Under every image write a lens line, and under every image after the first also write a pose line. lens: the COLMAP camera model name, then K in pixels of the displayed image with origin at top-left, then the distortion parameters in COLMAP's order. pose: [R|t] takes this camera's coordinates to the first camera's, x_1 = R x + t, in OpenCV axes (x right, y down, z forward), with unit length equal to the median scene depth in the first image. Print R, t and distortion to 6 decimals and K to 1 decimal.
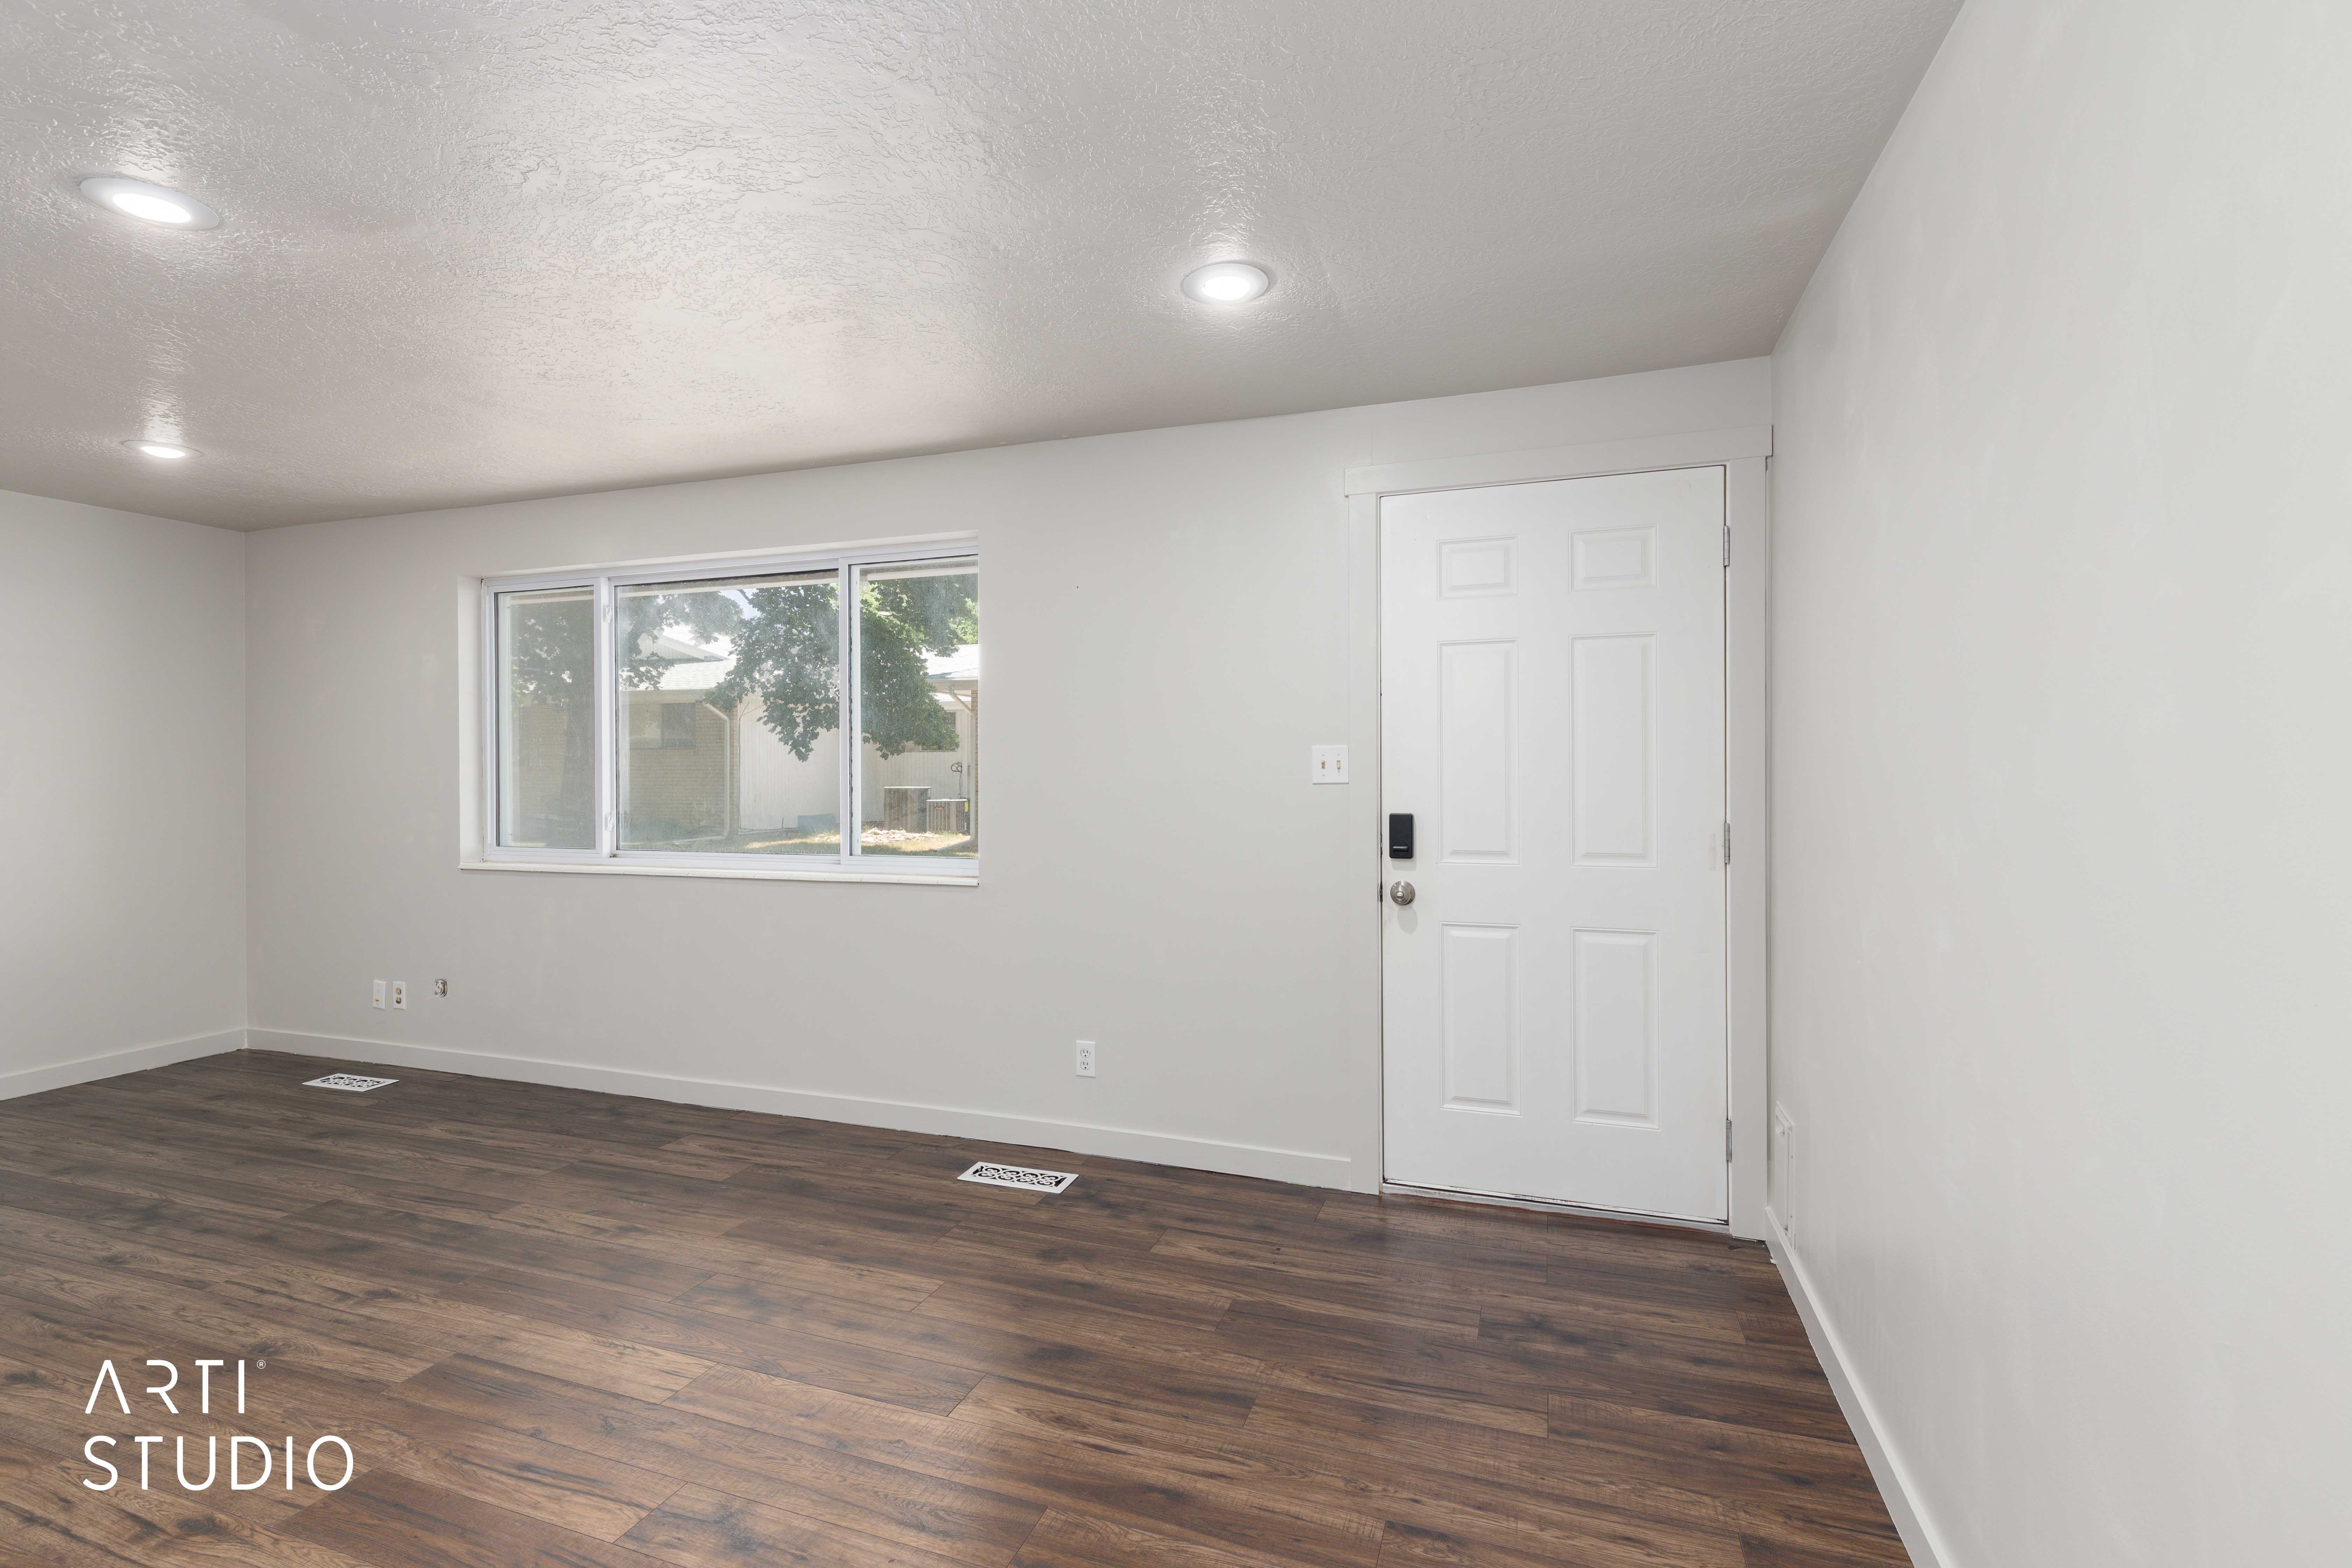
lens RADIAL K [[1065.7, 0, 1163.9], [0, 1065.7, 772.2], [0, 0, 1]] dist [0.009618, -0.001039]
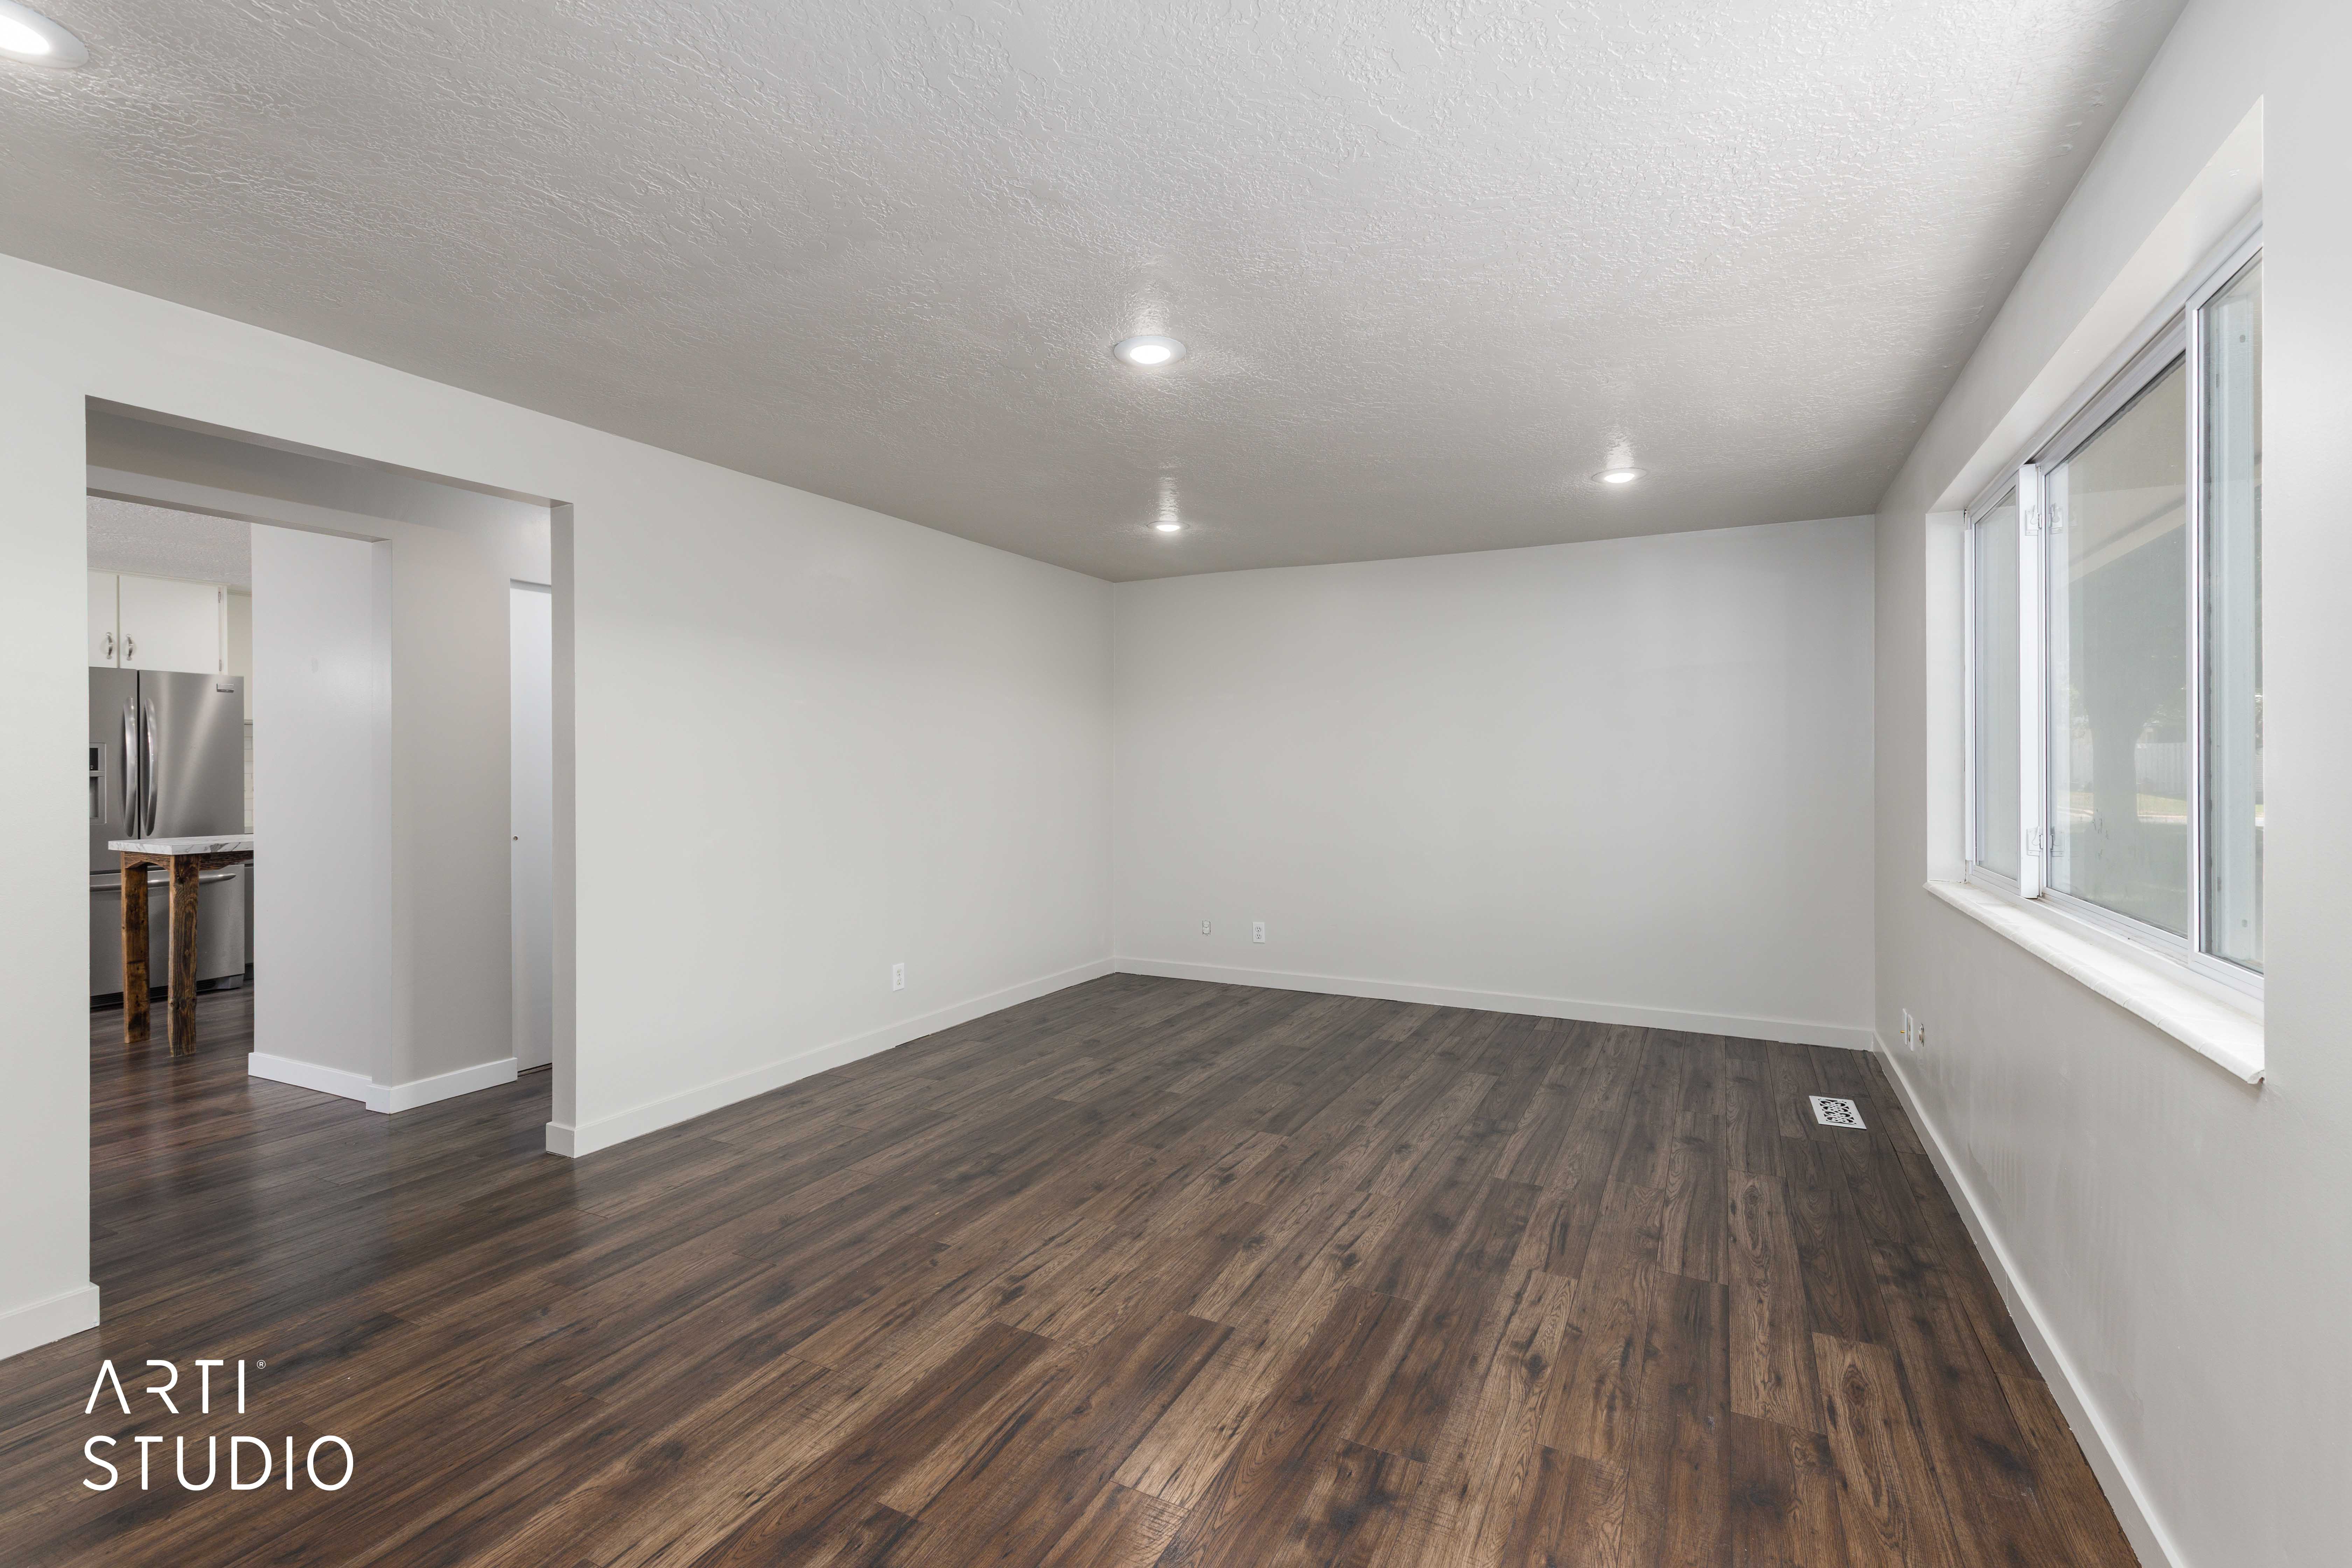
lens RADIAL K [[1065.7, 0, 1182.8], [0, 1065.7, 778.6], [0, 0, 1]] dist [0.009618, -0.001039]
pose [[-0.126282, 0.015951, -0.991866, 0.260717], [-0.001883, 0.999865, 0.016320, -0.002827], [0.991993, 0.003928, -0.126235, 0.782333]]
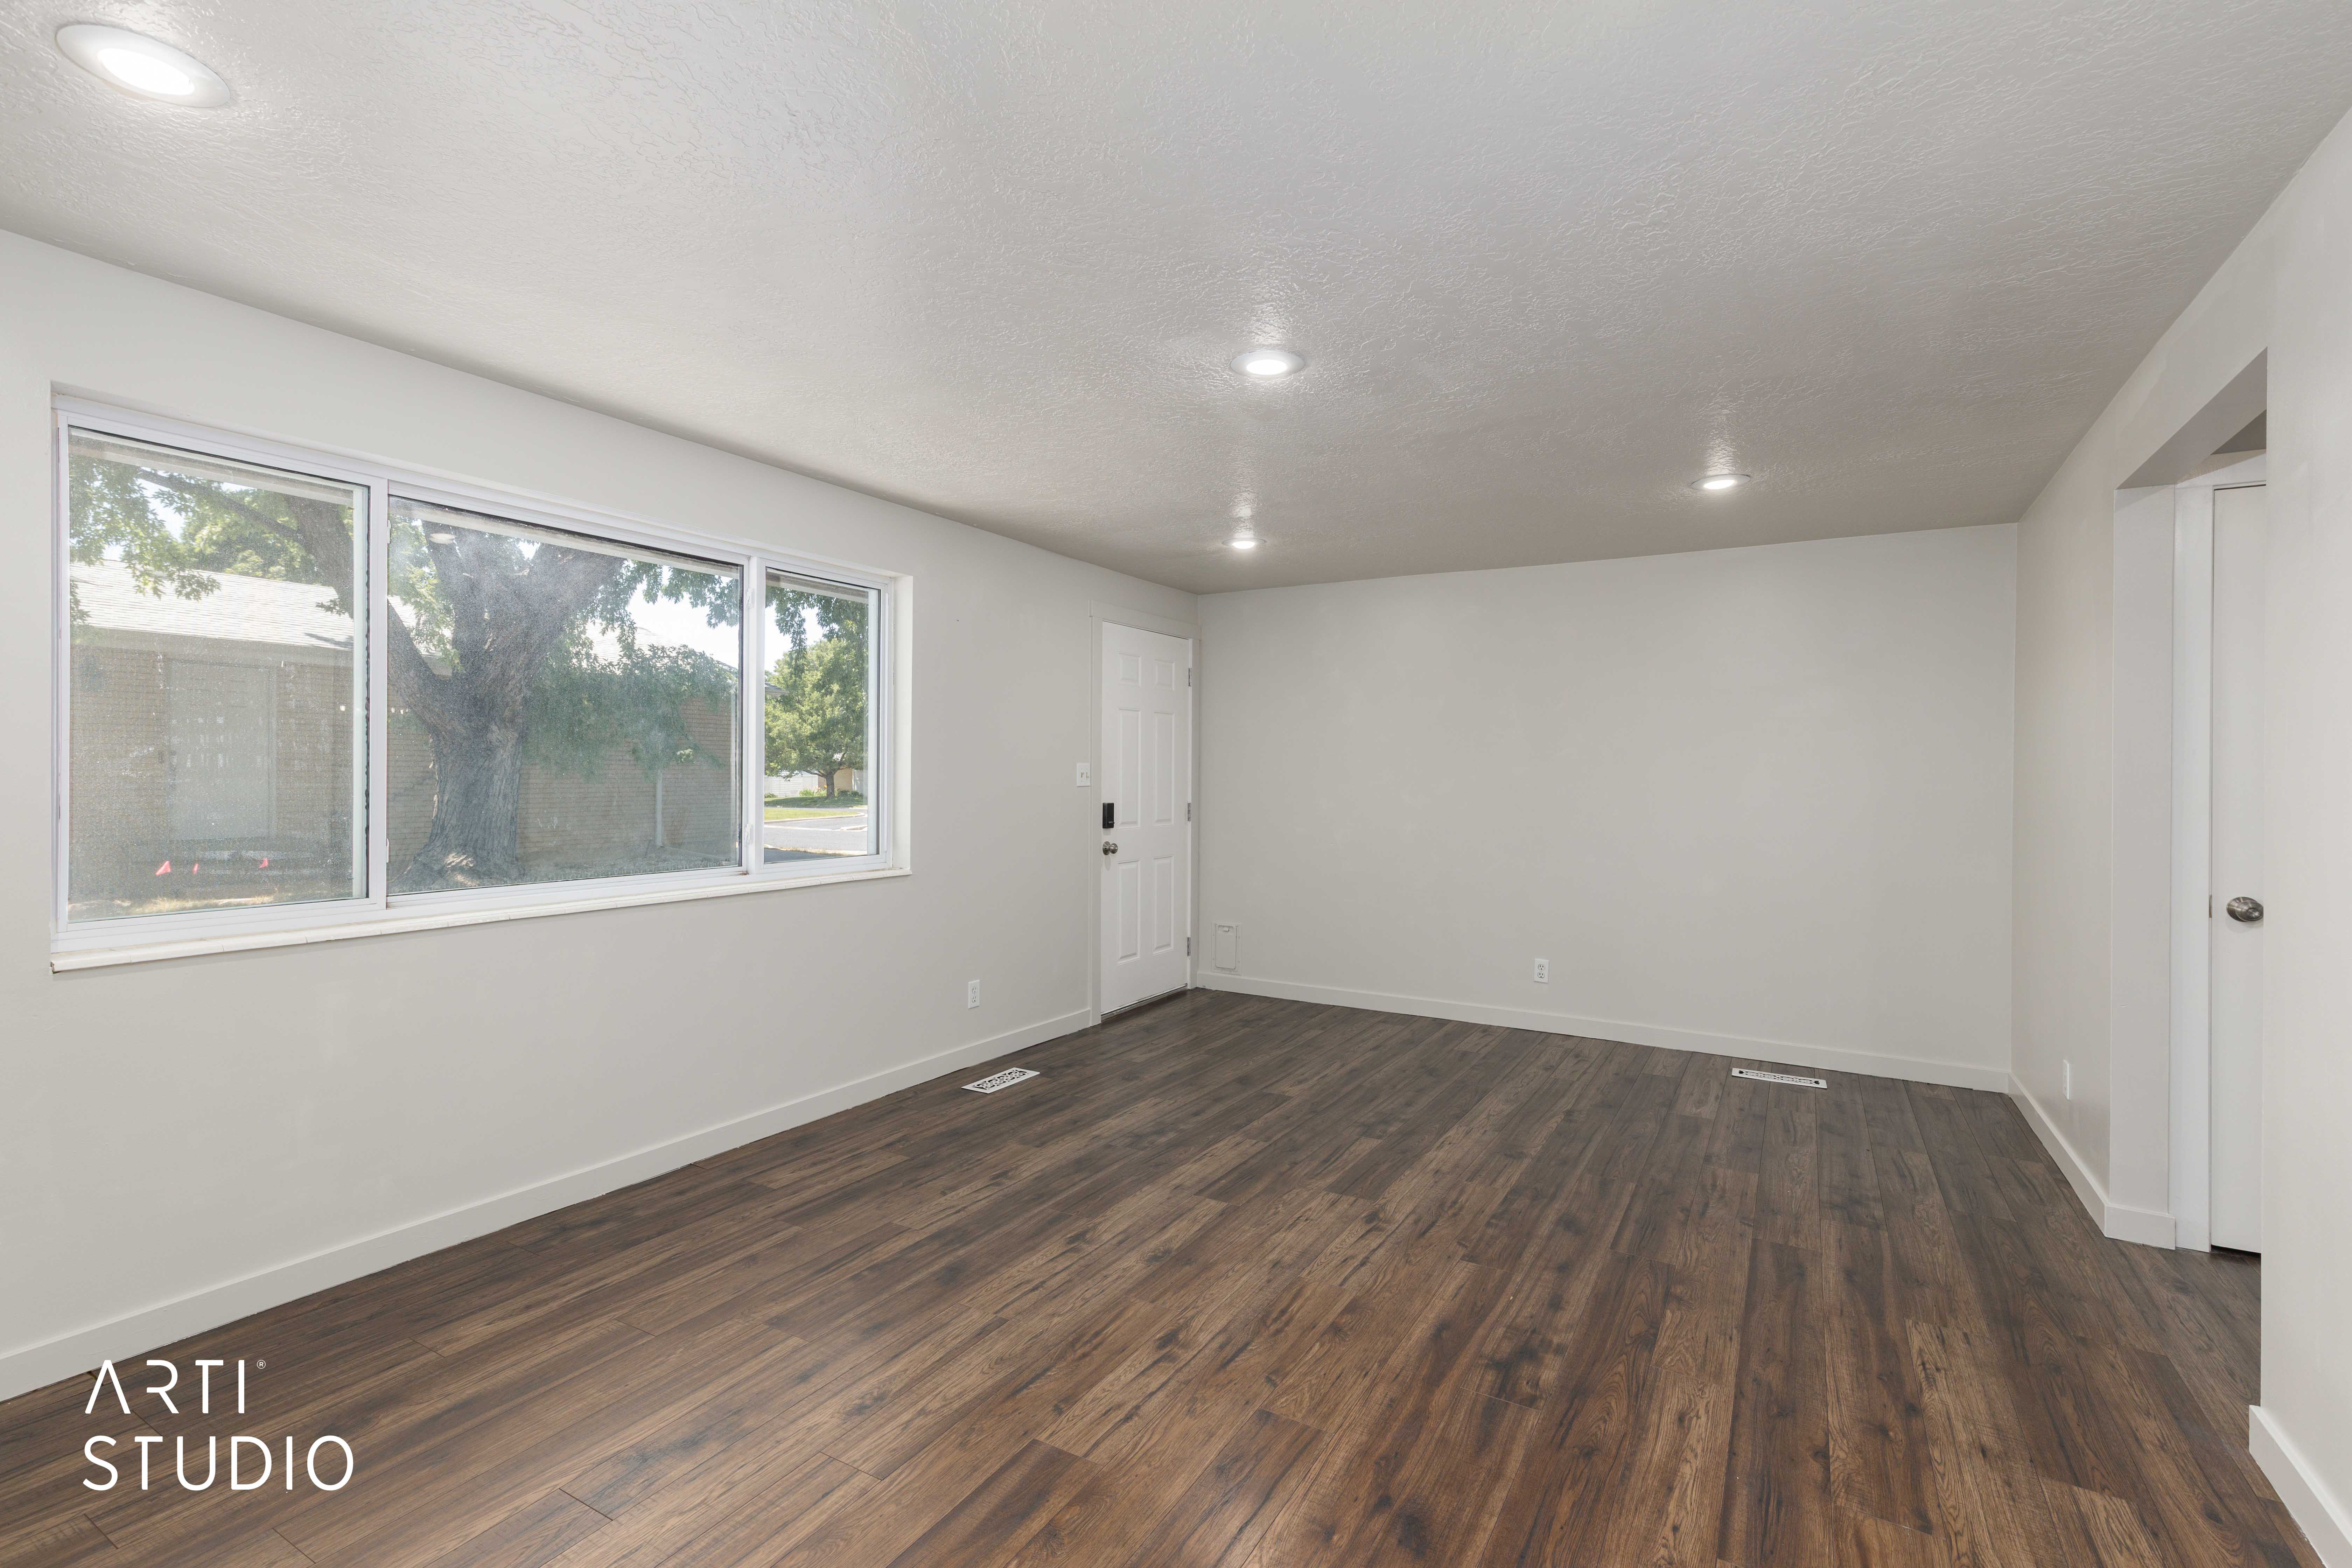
lens RADIAL K [[1065.7, 0, 1183.6], [0, 1065.7, 775.6], [0, 0, 1]] dist [0.009618, -0.001039]
pose [[0.183738, 0.003189, 0.982970, -1.477018], [-0.004444, 0.999987, -0.002414, -0.002624], [-0.982965, -0.003925, 0.183750, 0.550559]]
